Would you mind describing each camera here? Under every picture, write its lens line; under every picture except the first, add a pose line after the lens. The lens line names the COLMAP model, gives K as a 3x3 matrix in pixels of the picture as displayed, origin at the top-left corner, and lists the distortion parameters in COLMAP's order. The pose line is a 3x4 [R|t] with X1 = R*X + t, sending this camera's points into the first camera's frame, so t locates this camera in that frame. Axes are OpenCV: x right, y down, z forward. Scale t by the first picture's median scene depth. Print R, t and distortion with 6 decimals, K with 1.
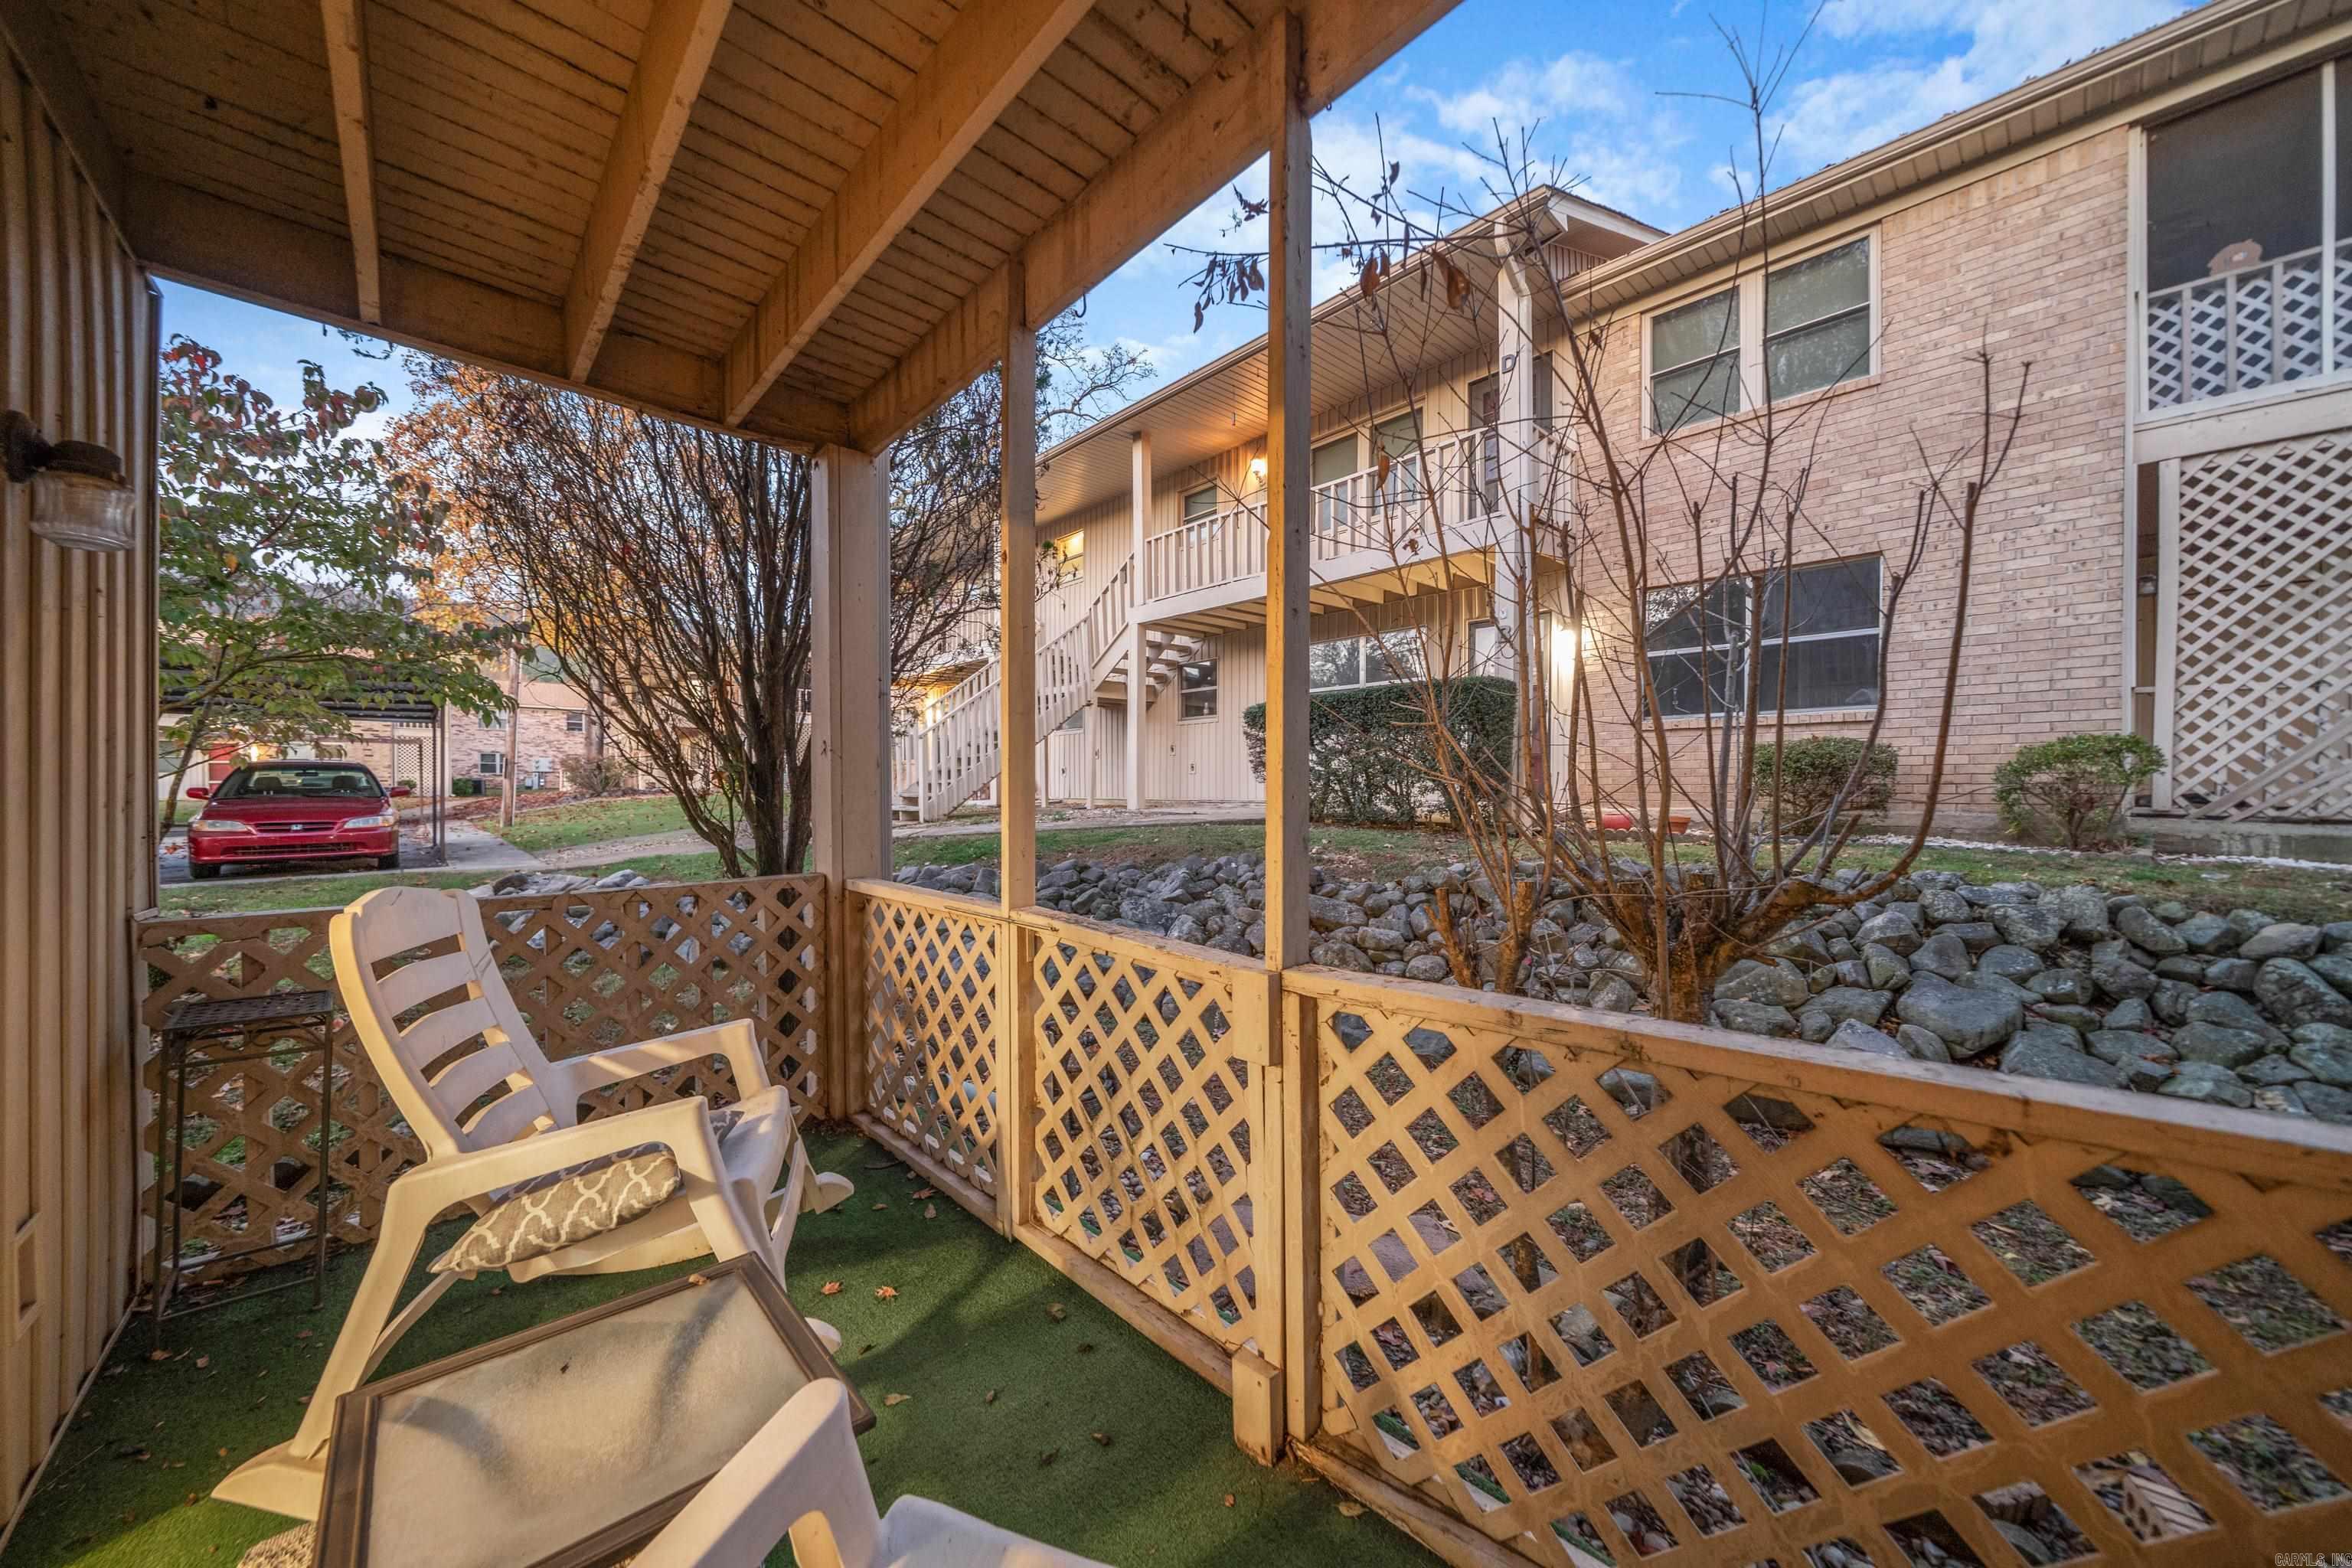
lens RADIAL K [[813.5, 0, 1173.3], [0, 813.5, 789.9], [0, 0, 1]] dist [0.000558, 0.000065]
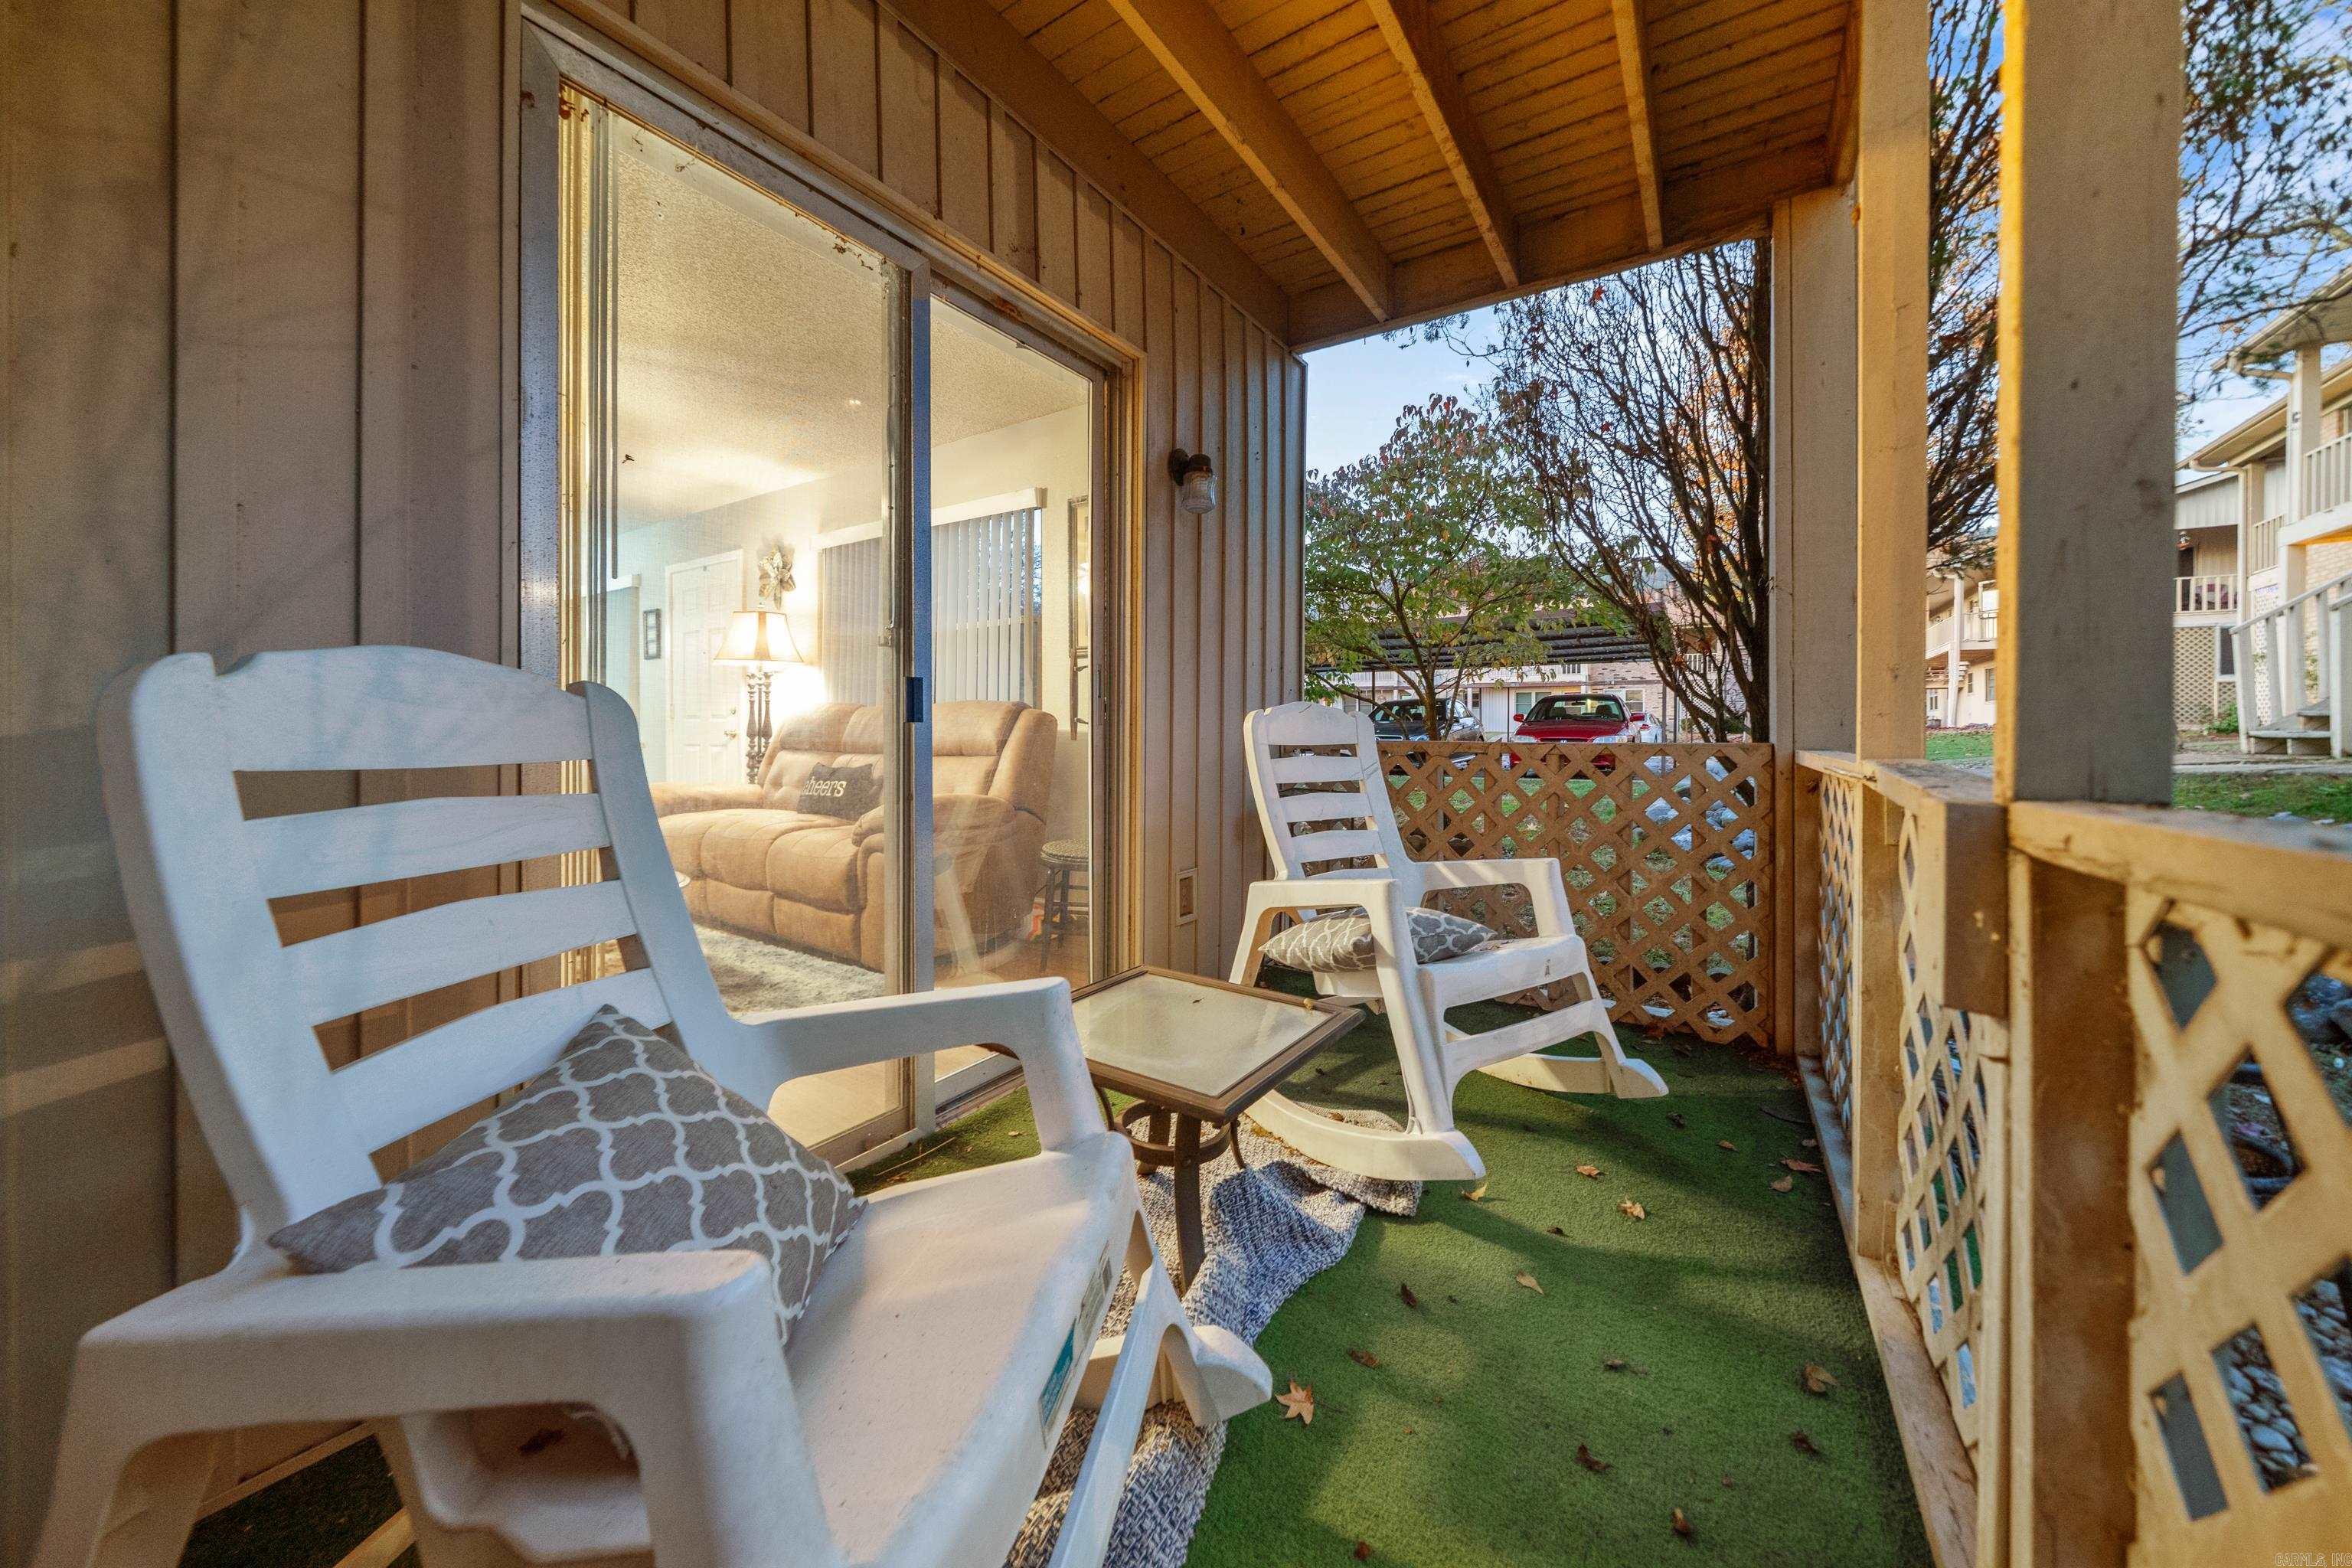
lens RADIAL K [[828.9, 0, 1176.5], [0, 828.9, 733.8], [0, 0, 1]] dist [-0.001406, -0.000093]
pose [[0.238464, 0.006170, -0.971132, 0.218231], [-0.006257, 0.999969, 0.004817, 0.089896], [0.971131, 0.004928, 0.238495, 0.227513]]
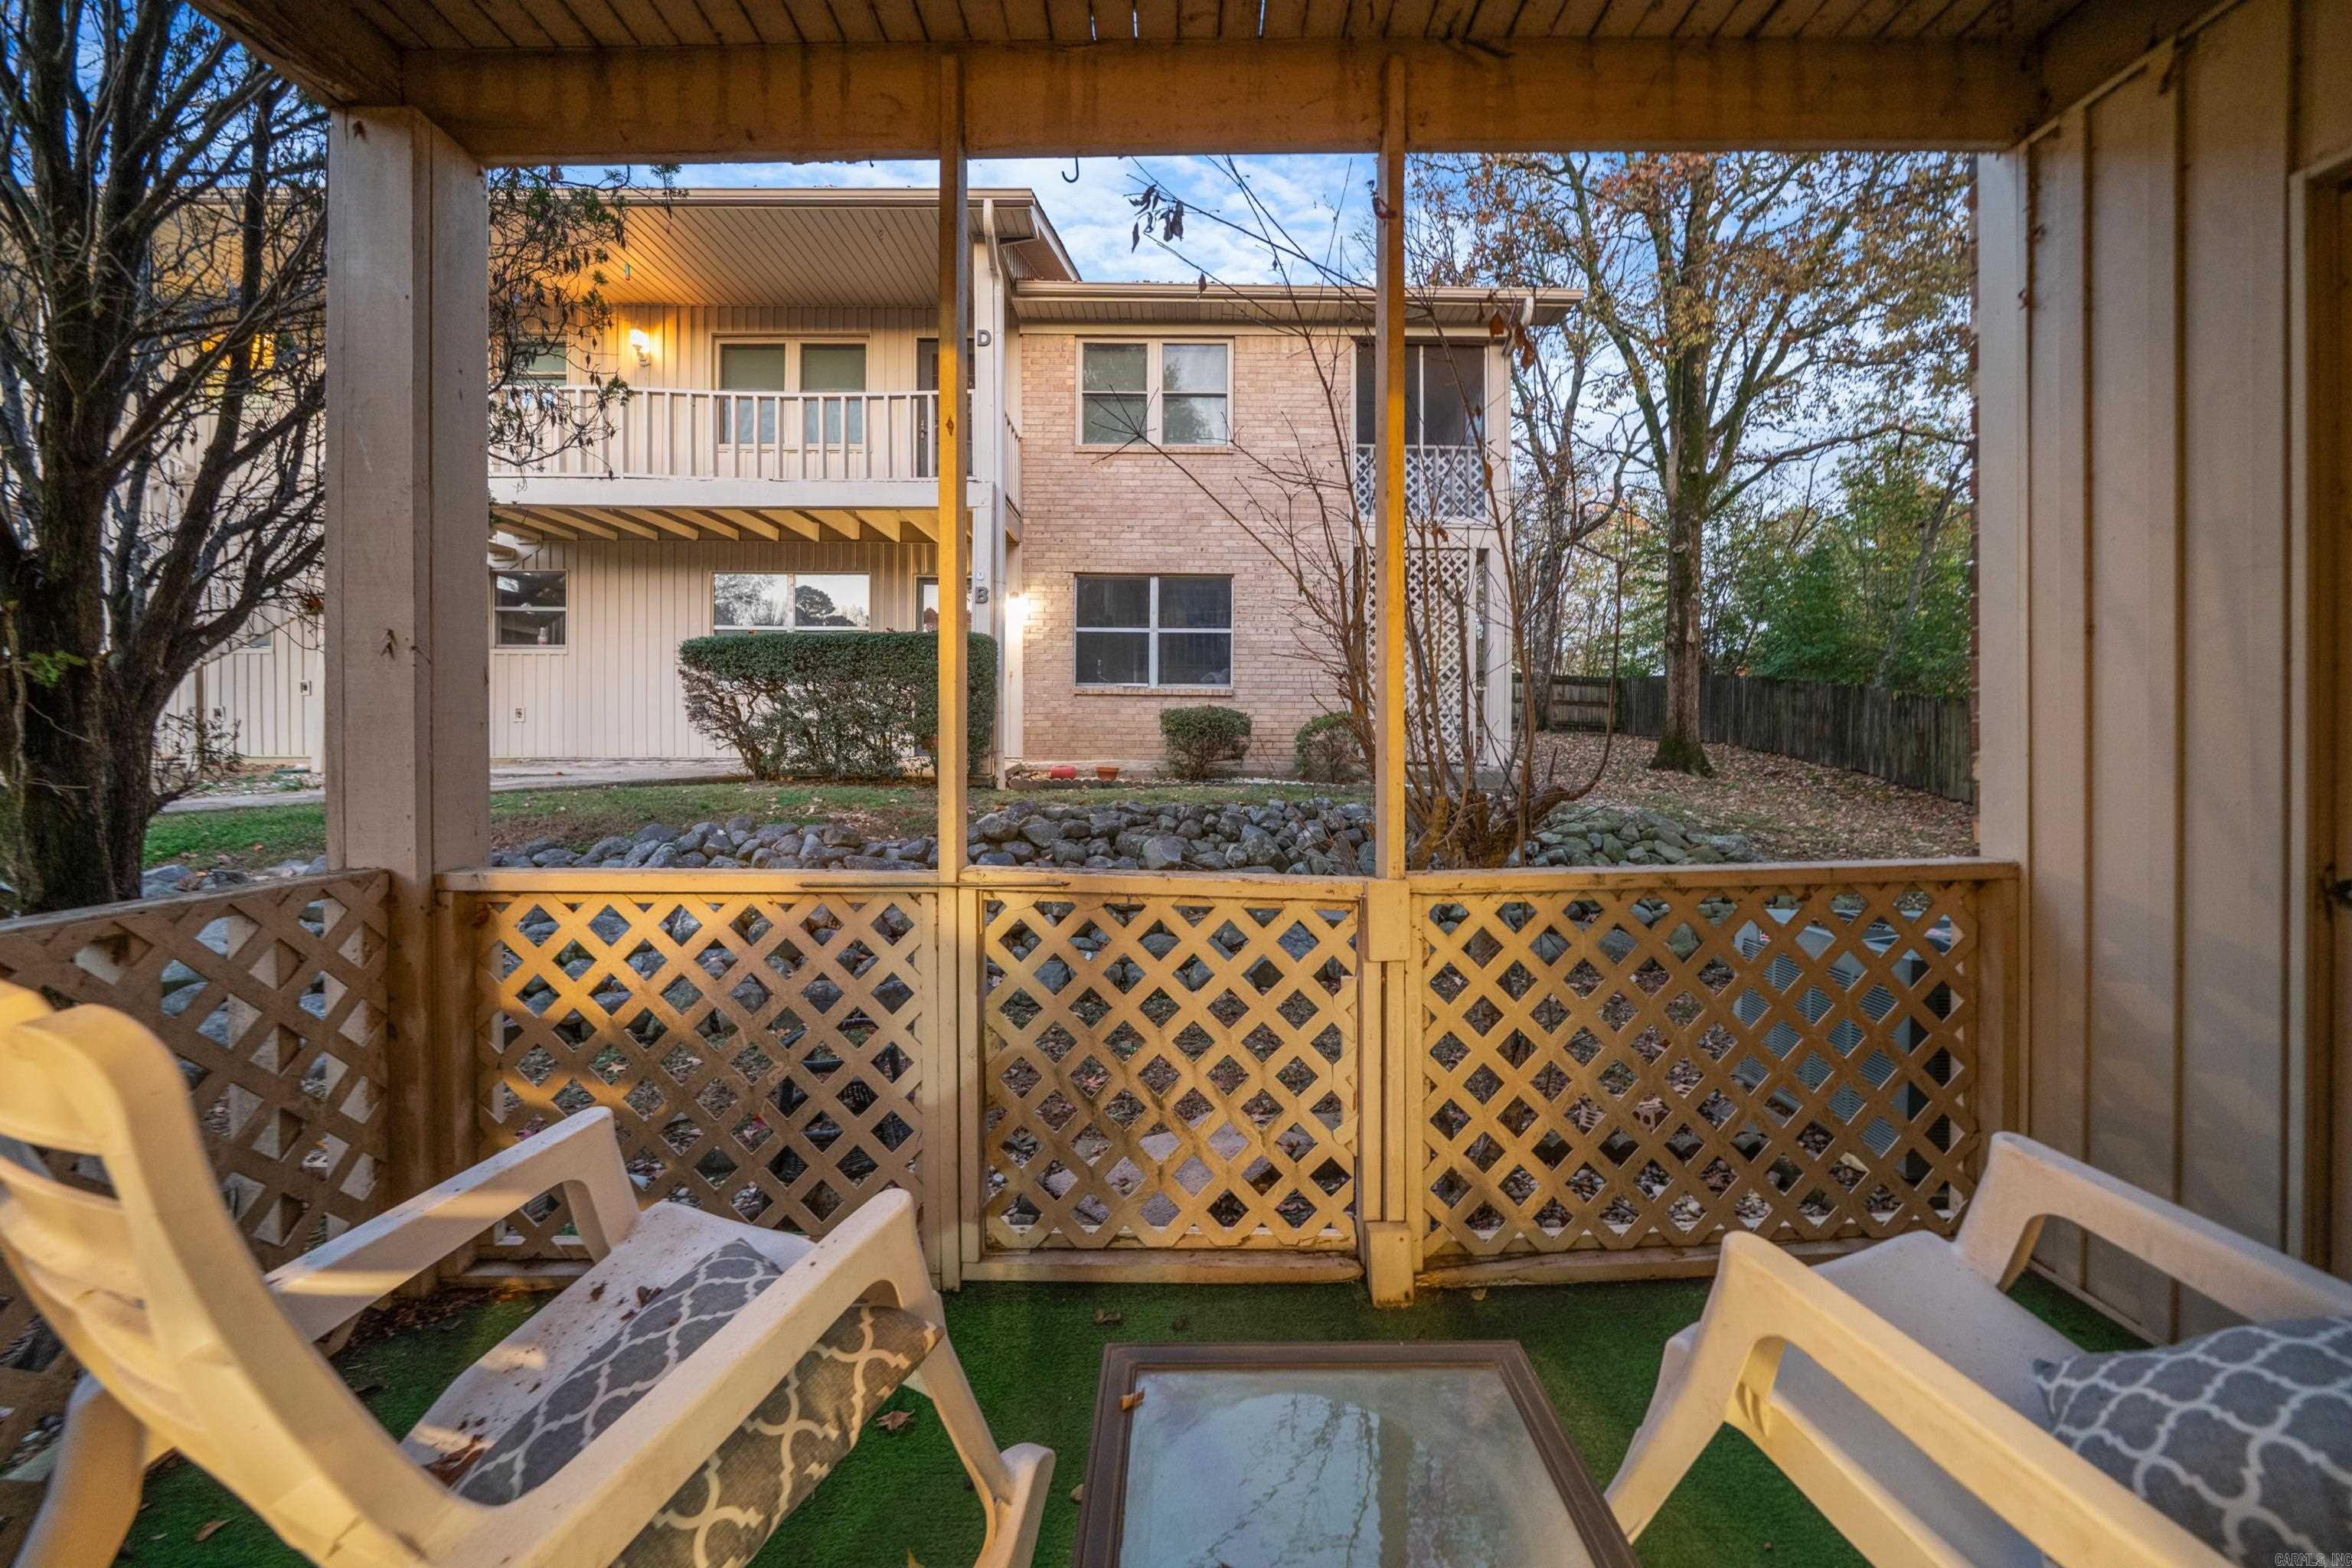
lens RADIAL K [[823.7, 0, 1185.3], [0, 823.7, 748.5], [0, 0, 1]] dist [-0.000701, -0.000017]
pose [[0.679852, 0.004364, 0.733336, -0.455833], [-0.002727, 0.999990, -0.003423, 0.021785], [-0.733344, 0.000327, 0.679858, 0.209029]]
